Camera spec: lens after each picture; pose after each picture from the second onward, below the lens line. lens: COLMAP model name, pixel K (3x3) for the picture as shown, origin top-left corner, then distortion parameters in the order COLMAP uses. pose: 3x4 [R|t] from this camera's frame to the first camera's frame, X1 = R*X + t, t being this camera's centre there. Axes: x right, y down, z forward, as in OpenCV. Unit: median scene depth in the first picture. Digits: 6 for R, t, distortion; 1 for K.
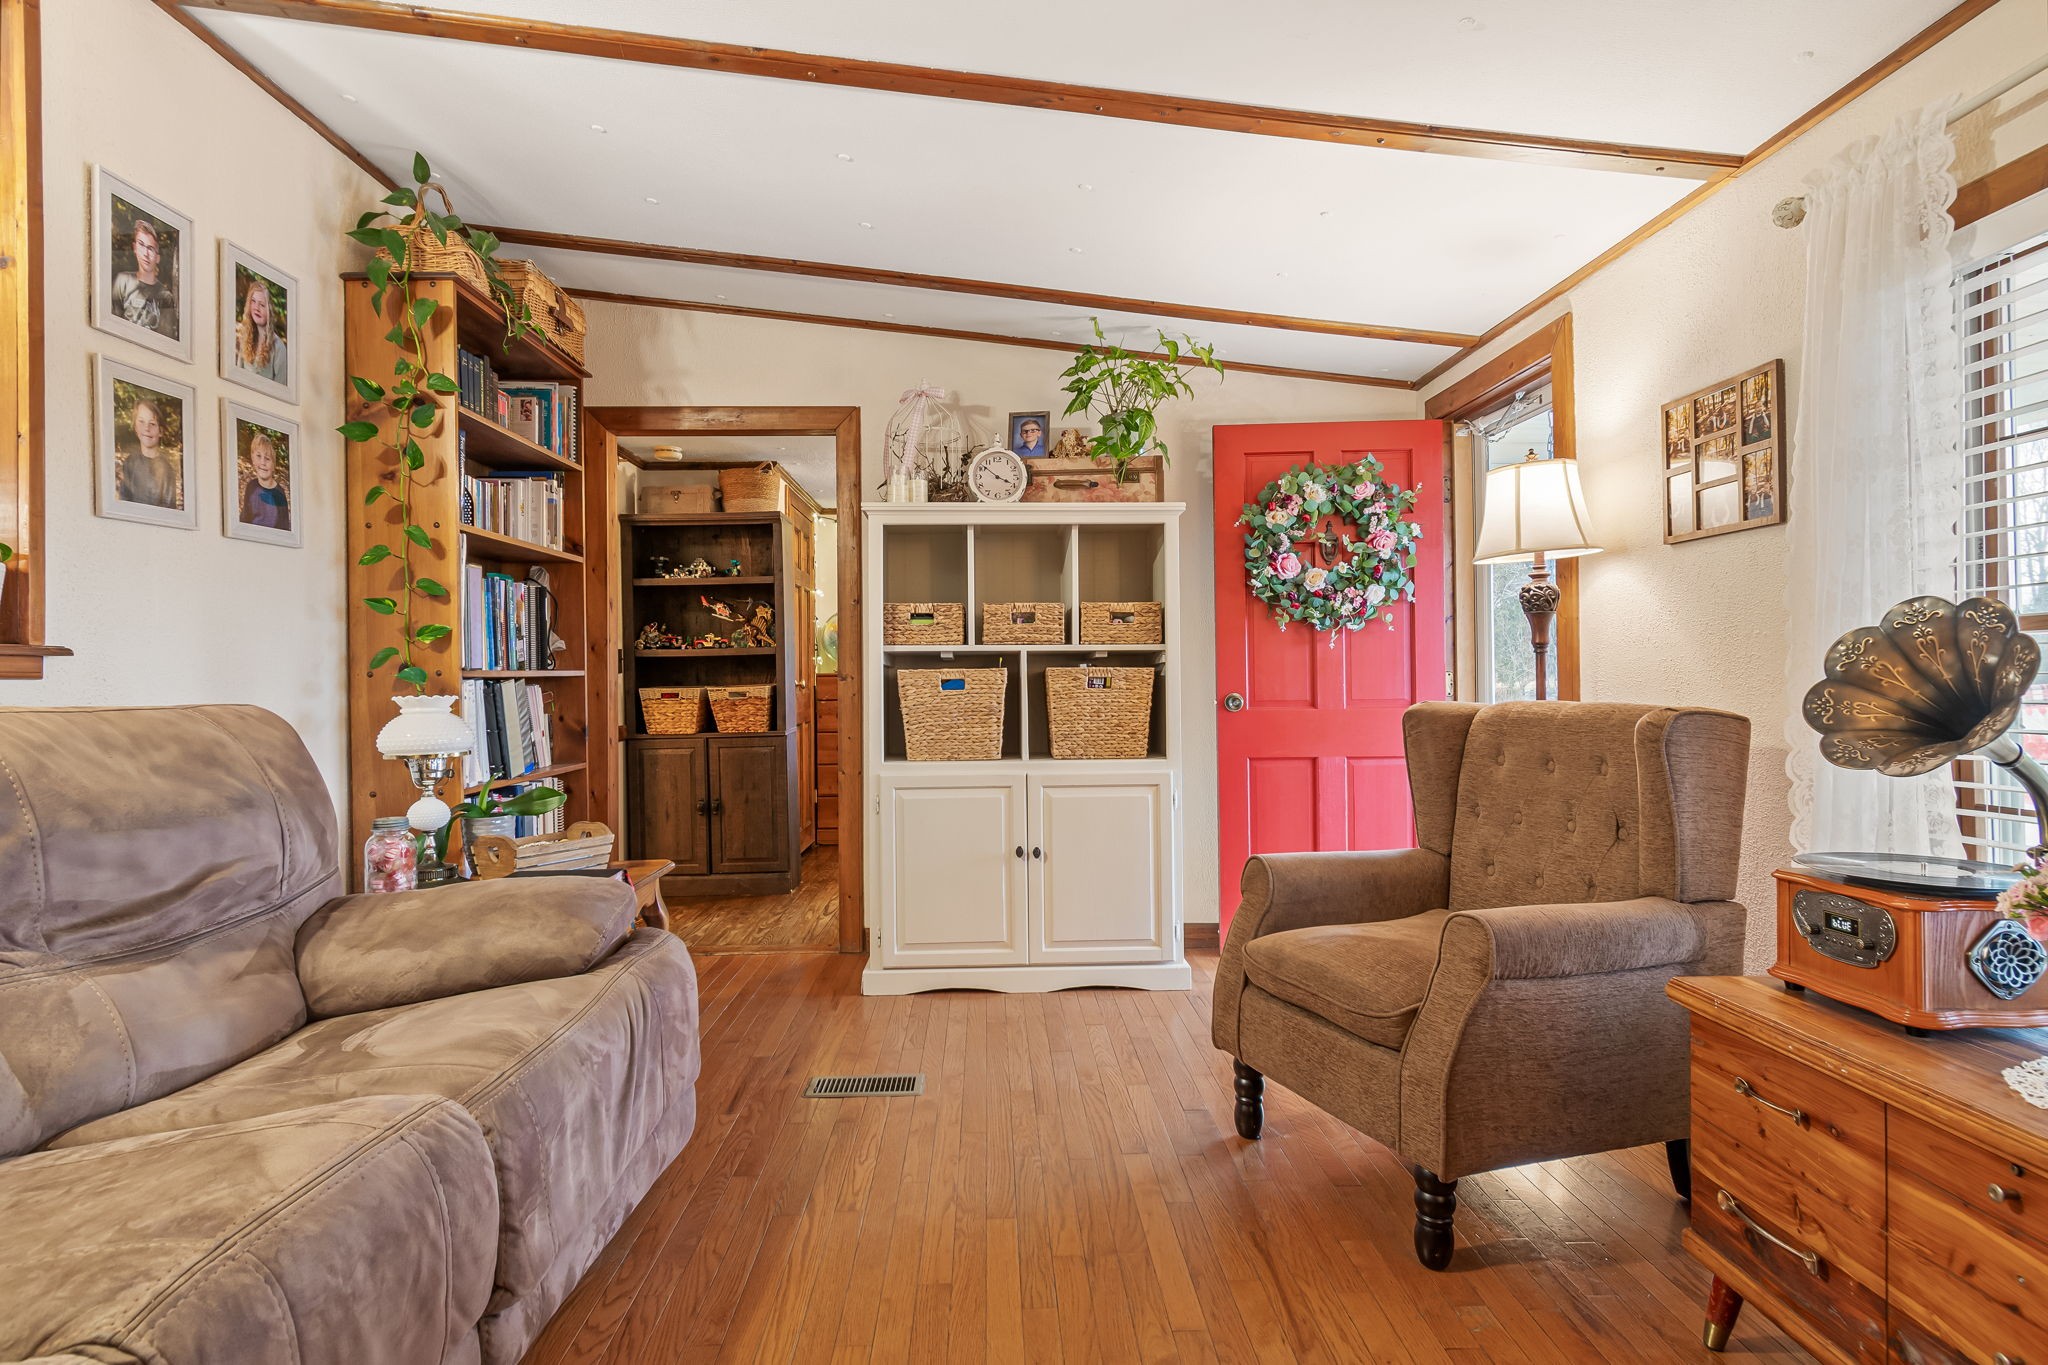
lens RADIAL K [[1084.3, 0, 1029.6], [0, 1084.3, 667.2], [0, 0, 1]] dist [0.001222, 0.000088]
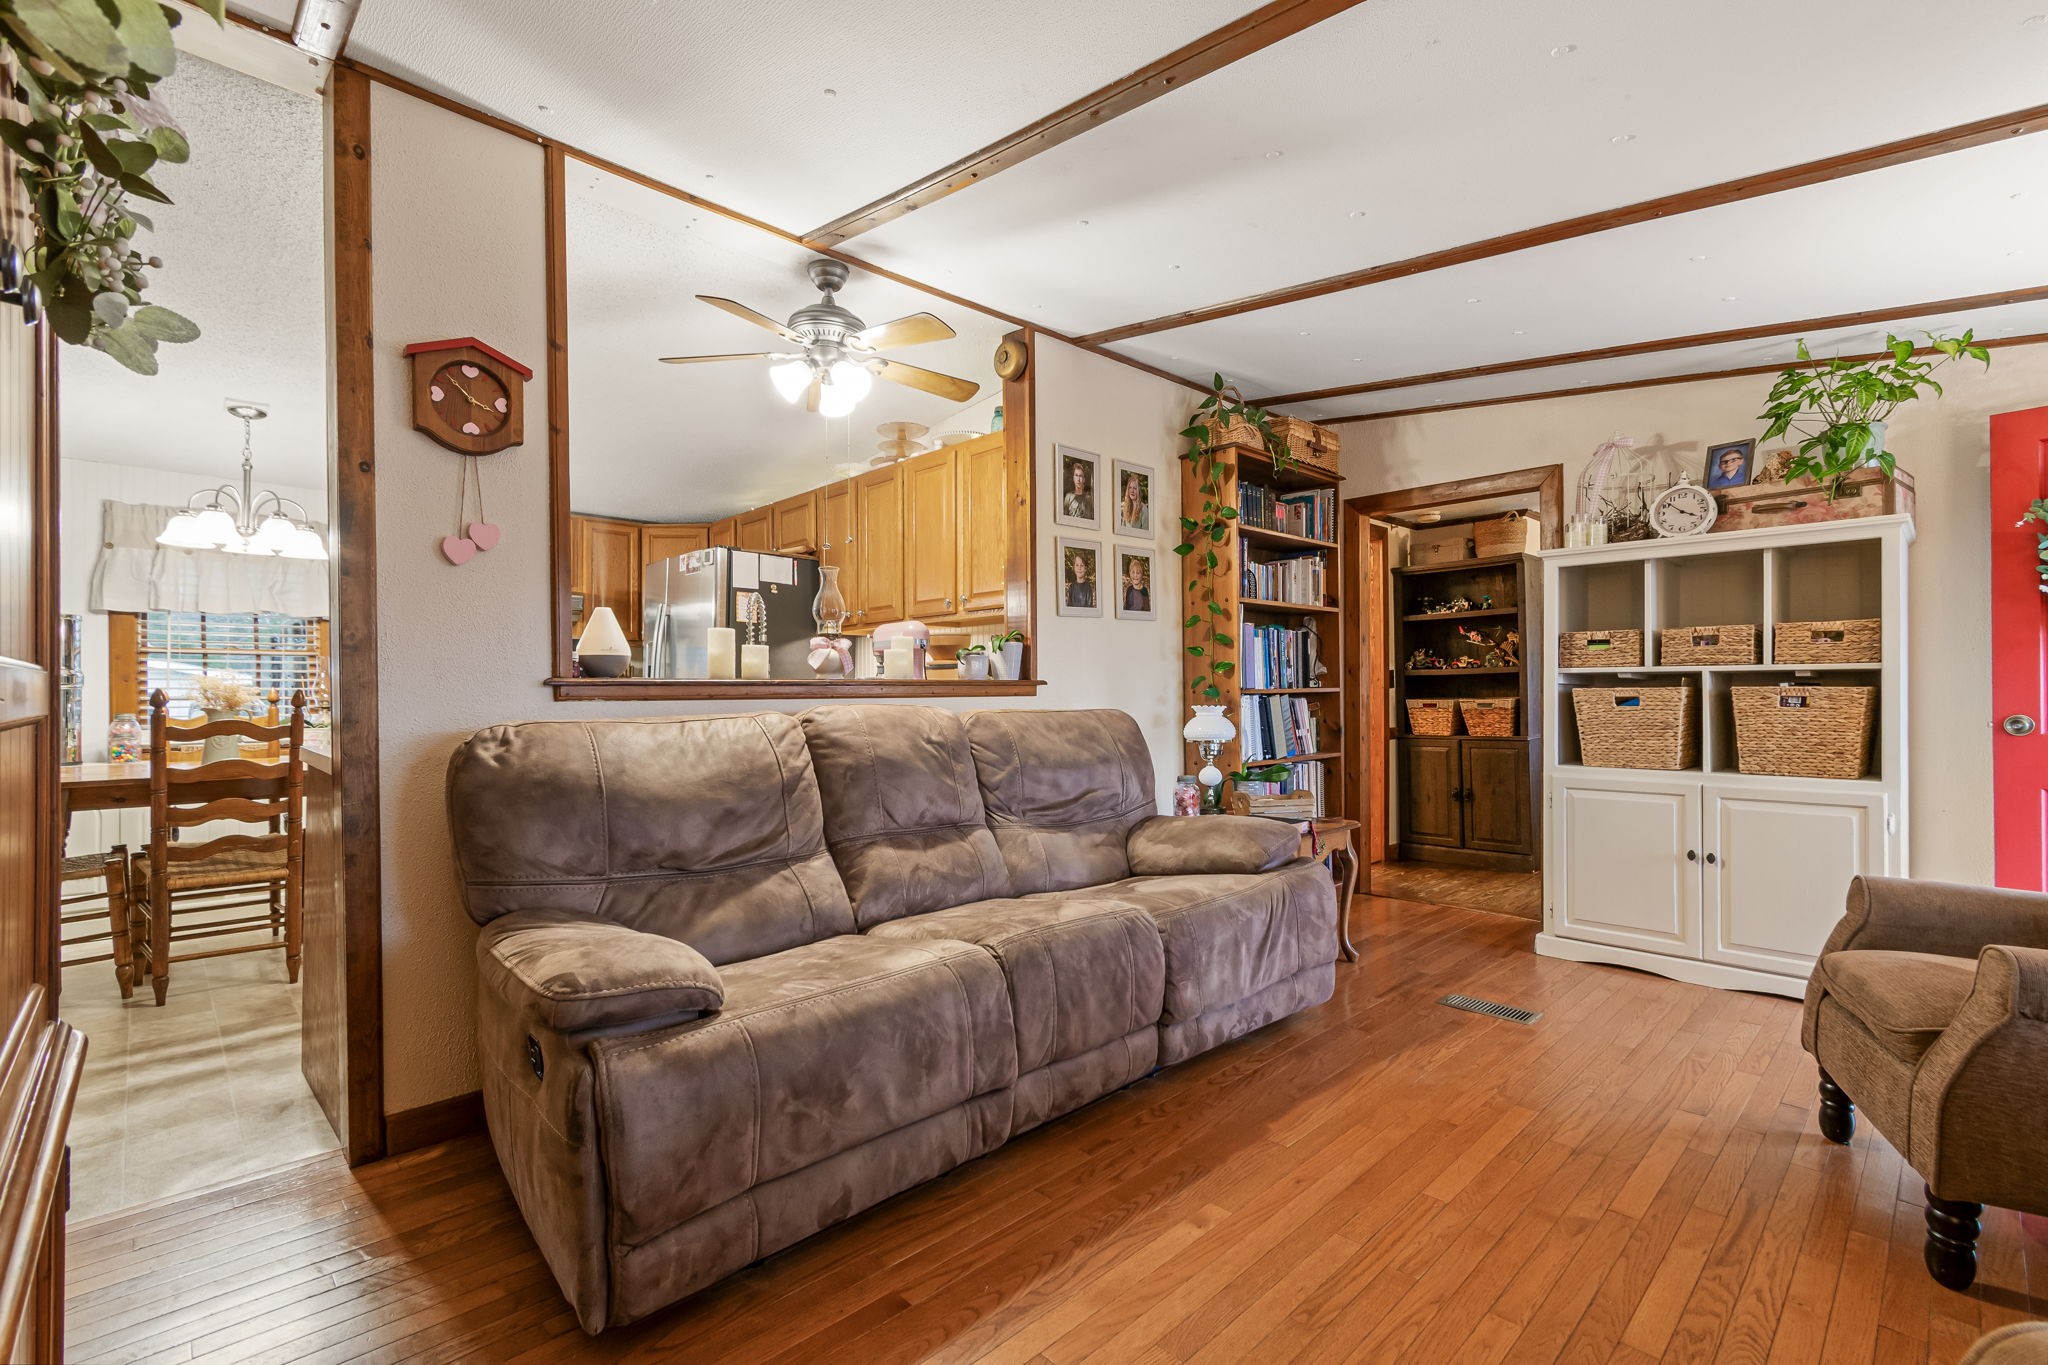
lens RADIAL K [[915.8, 0, 1025.3], [0, 915.8, 687.6], [0, 0, 1]] dist [-0.000040, -0.000549]
pose [[0.662607, 0.002116, -0.748964, 0.270726], [0.007395, 0.999929, 0.009367, -0.014421], [0.748931, -0.011746, 0.662544, -0.131258]]
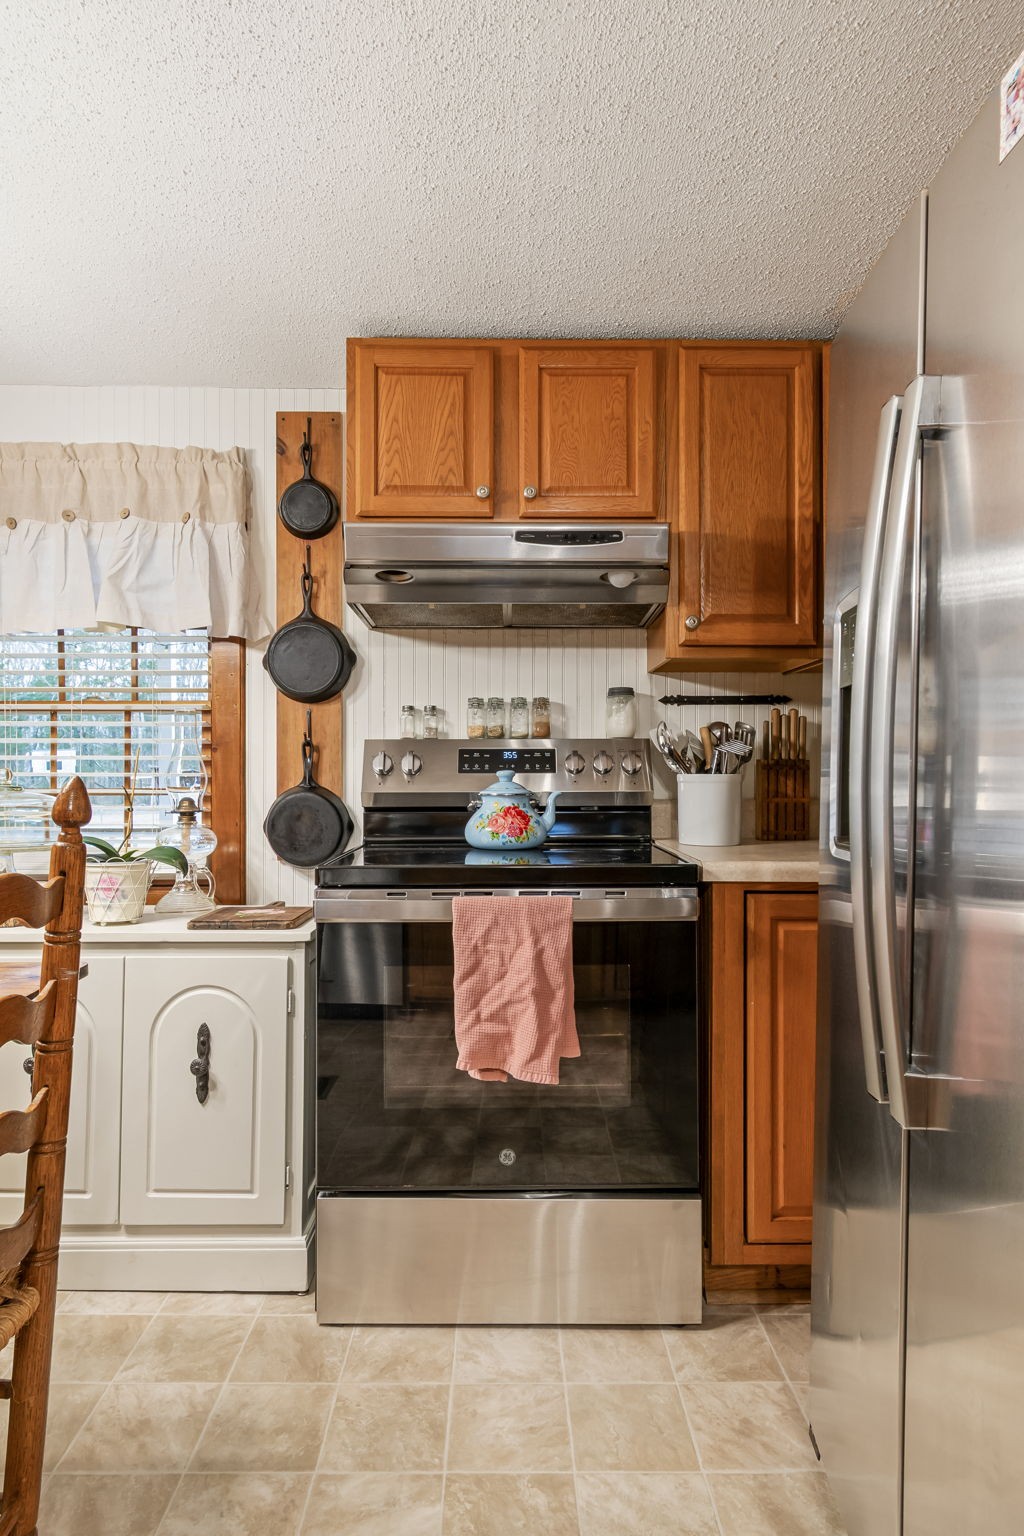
lens RADIAL K [[864.0, 0, 512.0], [0, 864.0, 768.0], [0, 0, 1]] dist [0.000844, -0.003246]
pose [[-0.023776, -0.001850, -0.999716, -0.973420], [0.011971, 0.999926, -0.002135, -0.006376], [0.999646, -0.012018, -0.023752, 0.295820]]
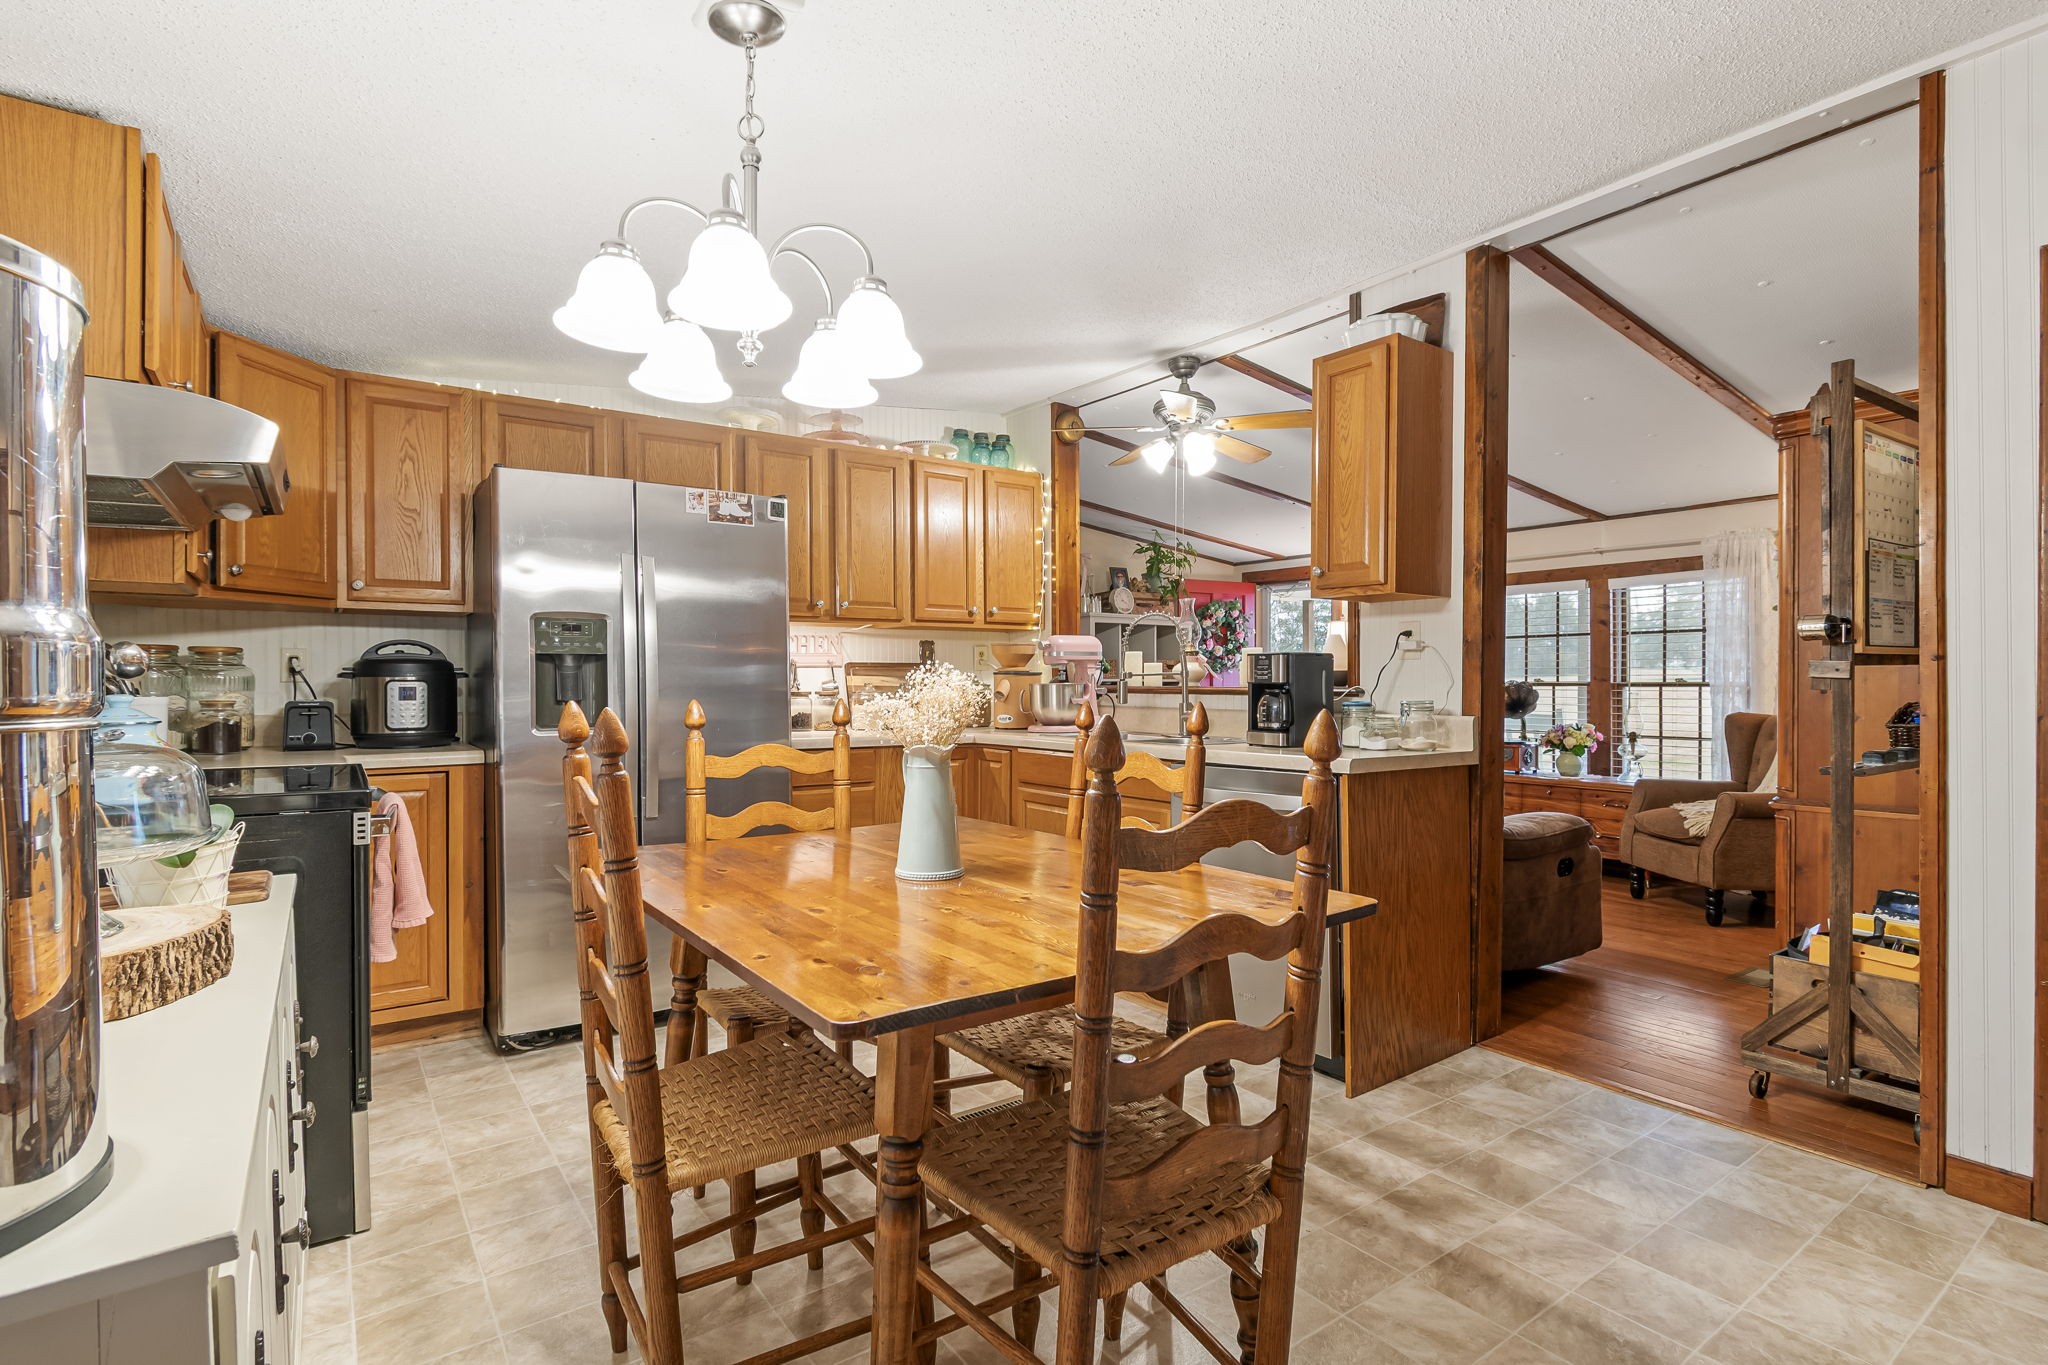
lens RADIAL K [[978.4, 0, 1014.8], [0, 978.4, 685.2], [0, 0, 1]] dist [-0.000973, -0.000233]
pose [[0.841863, 0.005706, 0.539660, -1.519638], [-0.010889, 0.999920, 0.006413, -0.023062], [-0.539581, -0.011275, 0.841858, -0.625338]]
